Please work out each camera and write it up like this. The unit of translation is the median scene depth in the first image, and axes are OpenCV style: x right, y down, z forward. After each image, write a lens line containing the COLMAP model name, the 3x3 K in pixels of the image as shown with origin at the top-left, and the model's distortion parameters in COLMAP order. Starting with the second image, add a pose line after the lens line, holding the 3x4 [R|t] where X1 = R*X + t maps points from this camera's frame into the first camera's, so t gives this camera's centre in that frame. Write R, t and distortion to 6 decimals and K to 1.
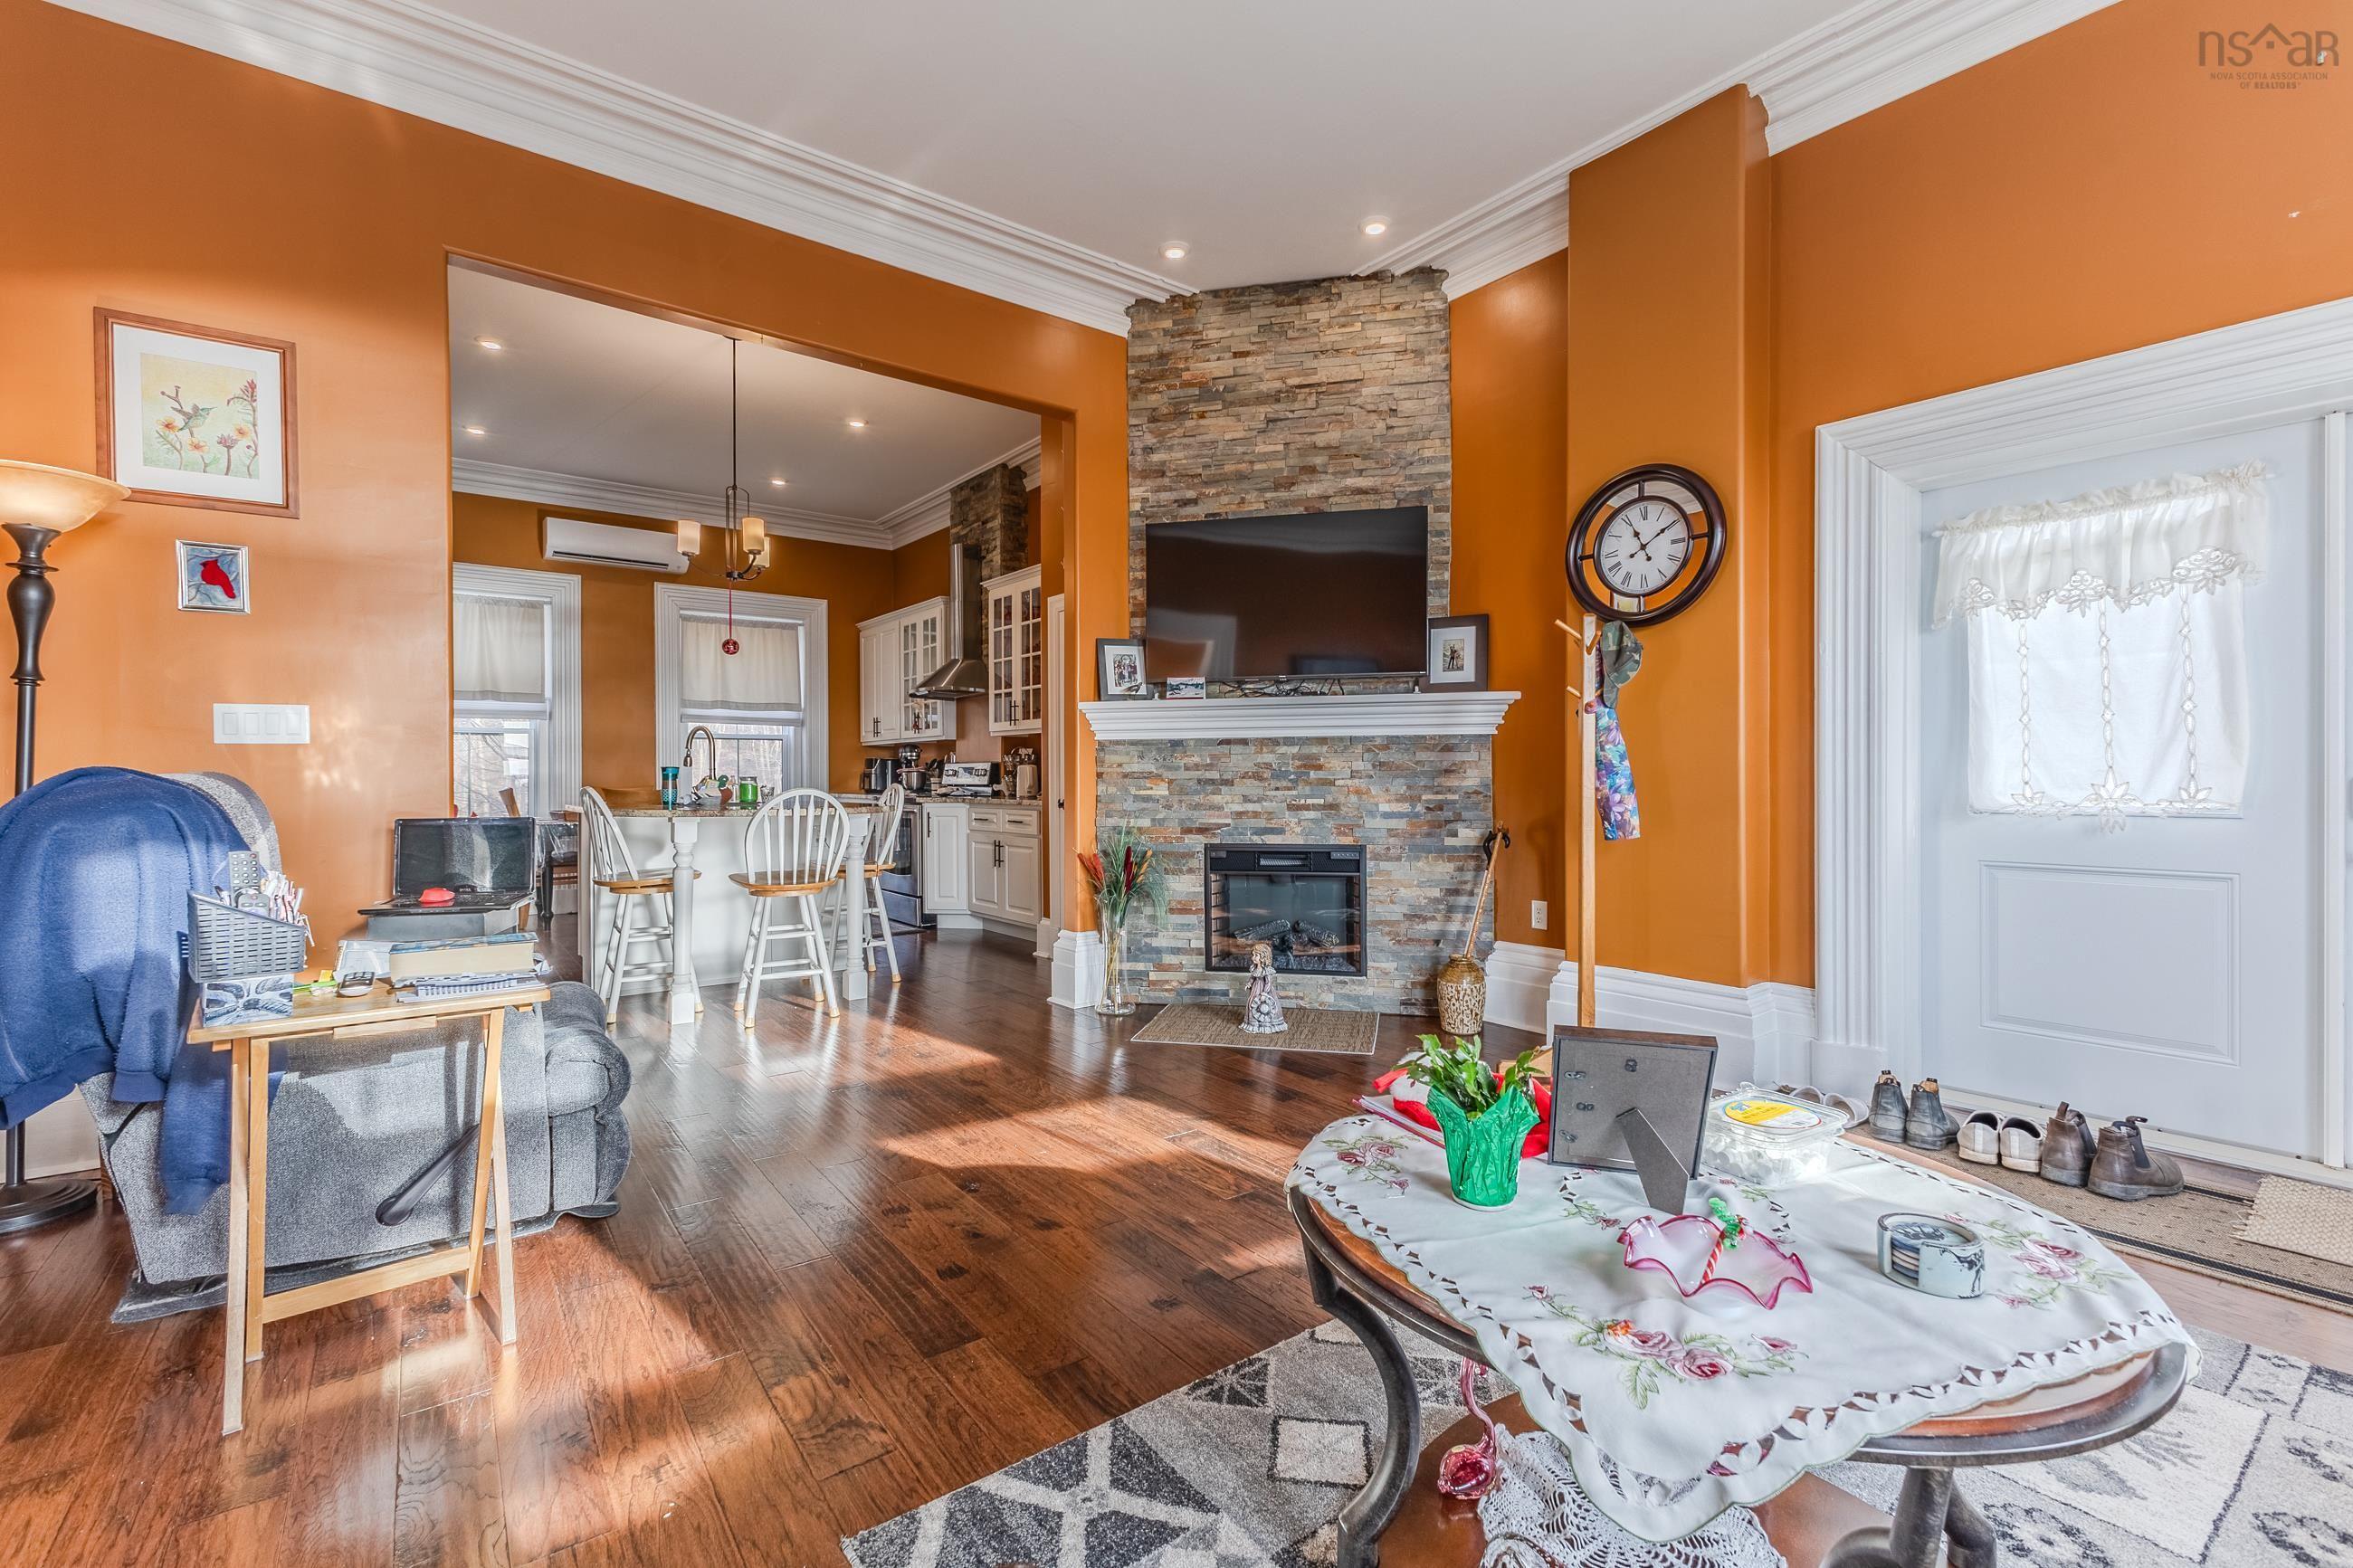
lens RADIAL K [[1028.9, 0, 1179.8], [0, 1028.9, 778.8], [0, 0, 1]] dist [0.007799, 0.000030]
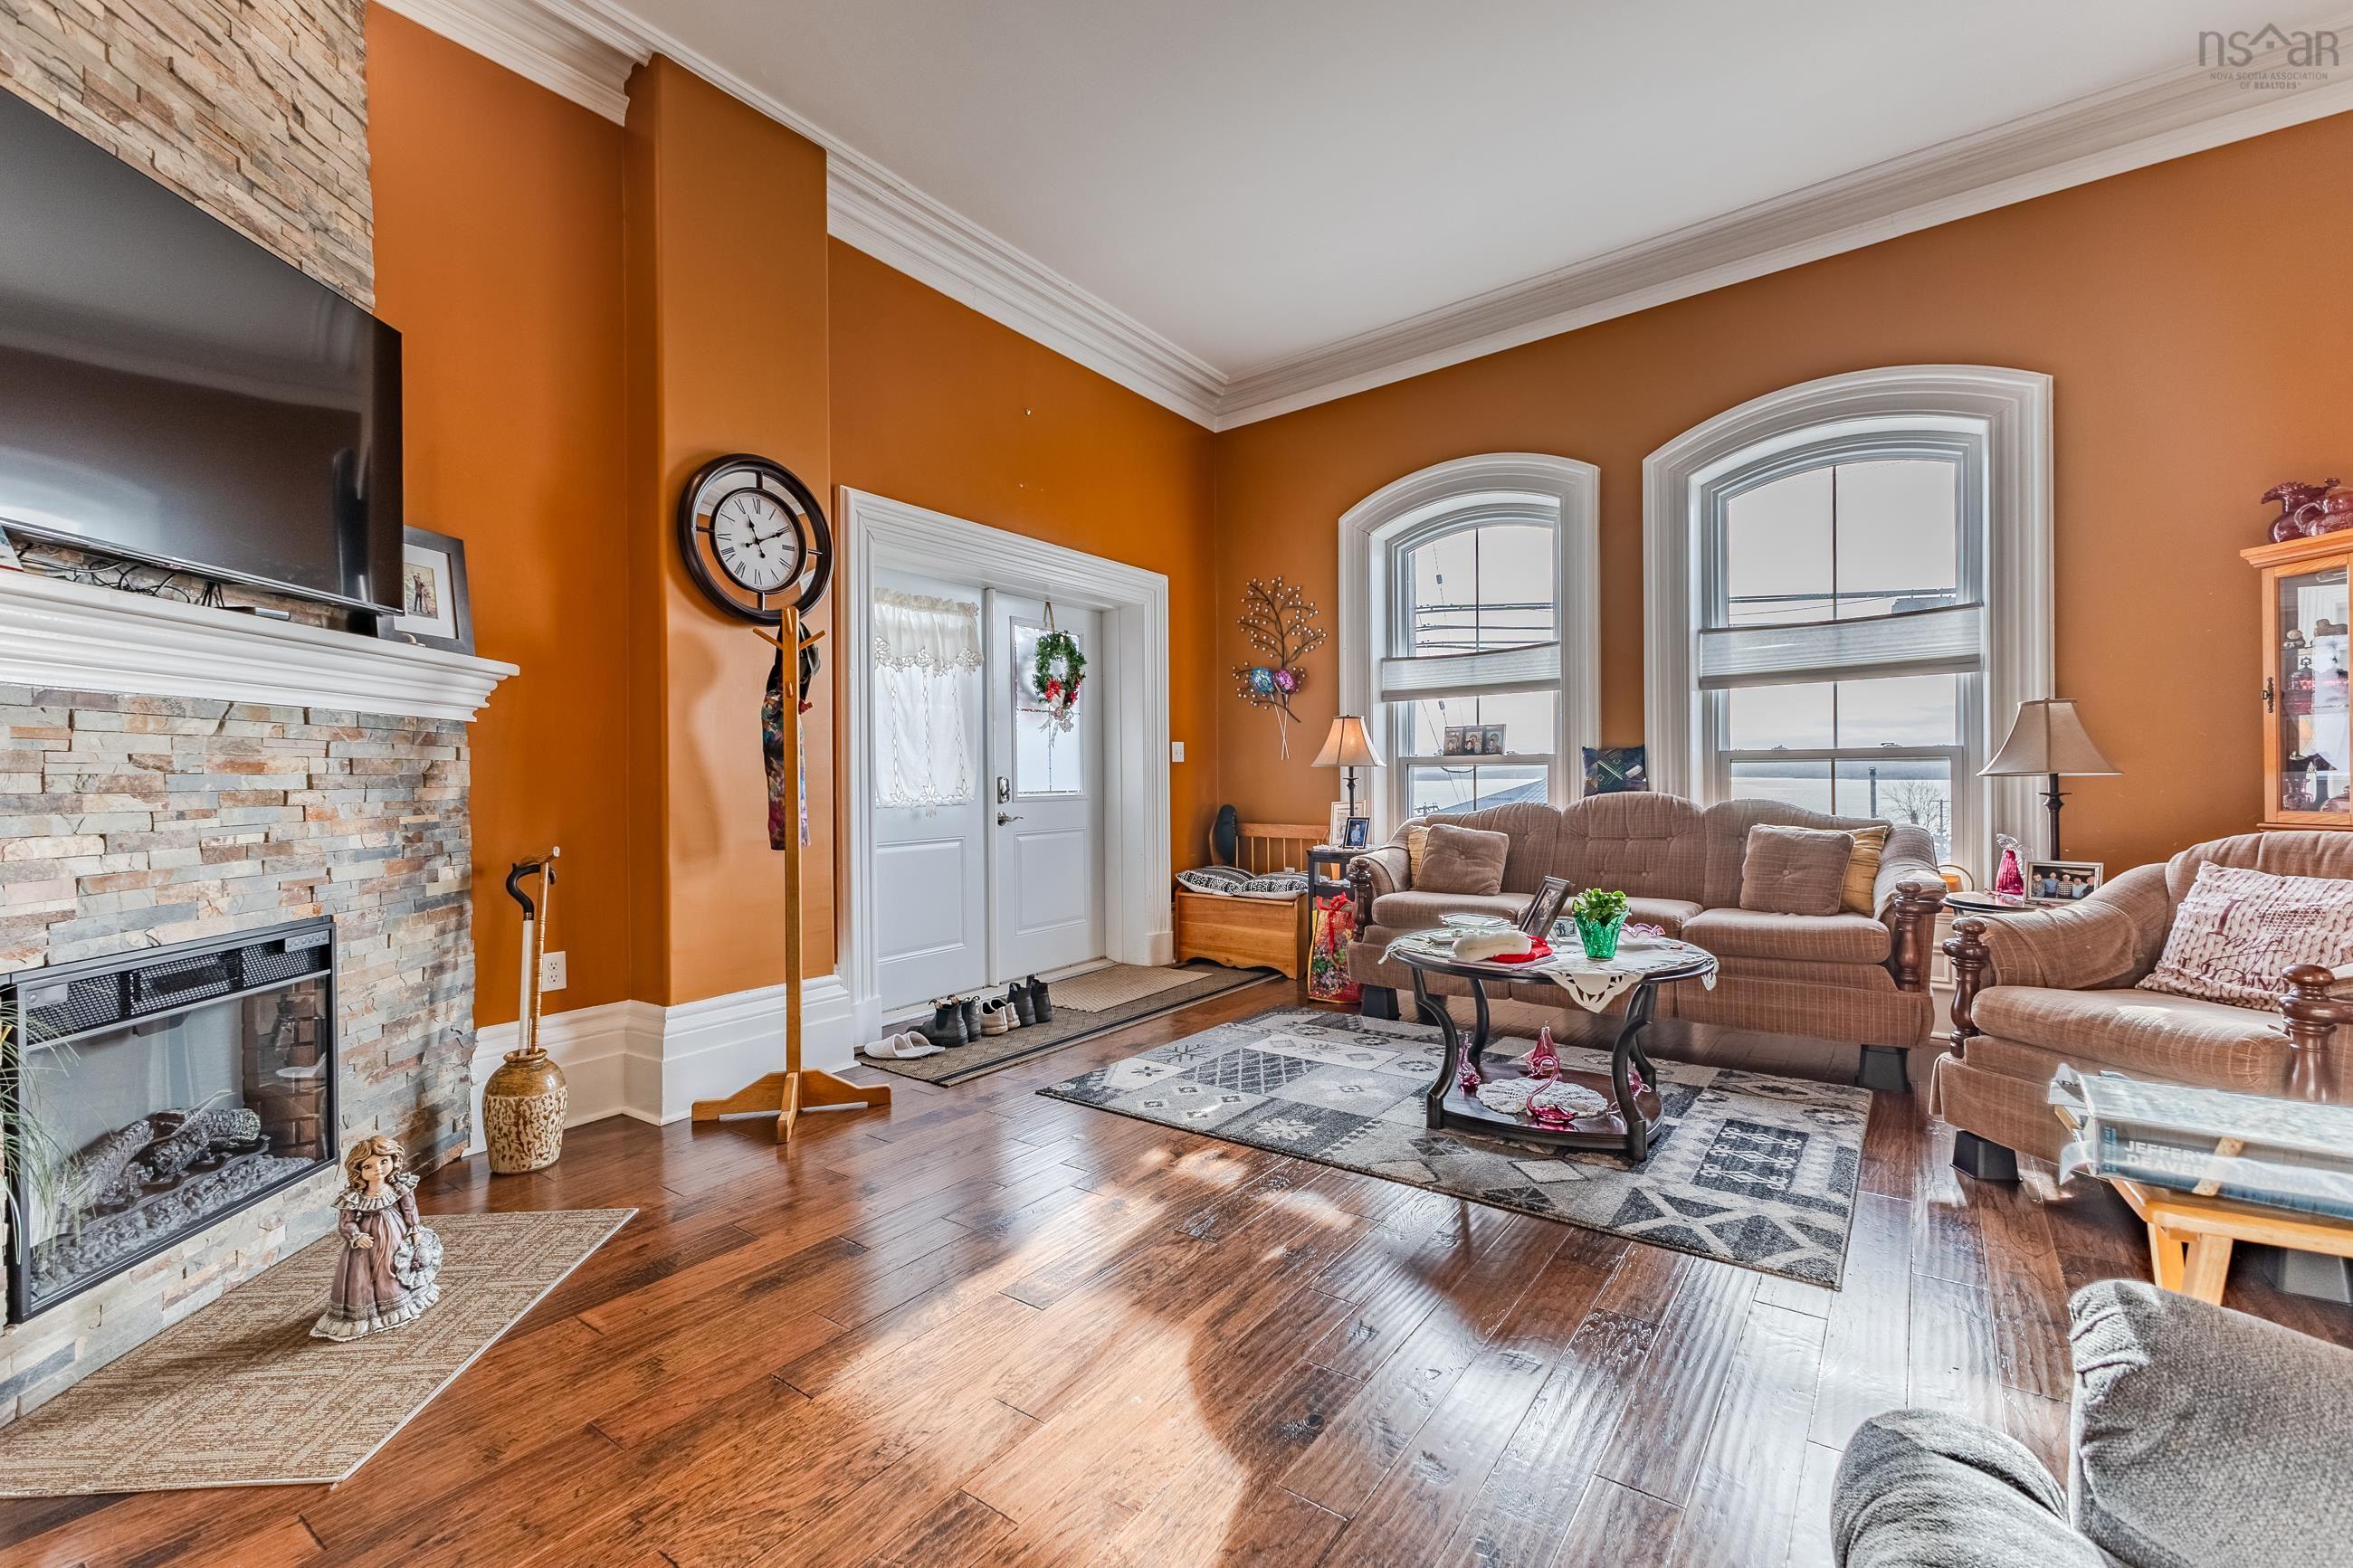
lens RADIAL K [[1028.9, 0, 1176.2], [0, 1028.9, 779.6], [0, 0, 1]] dist [0.007799, 0.000030]
pose [[-0.302914, 0.003998, 0.953010, -0.470083], [0.012404, 0.999923, -0.000252, -0.000077], [-0.952937, 0.011745, -0.302940, 0.757993]]
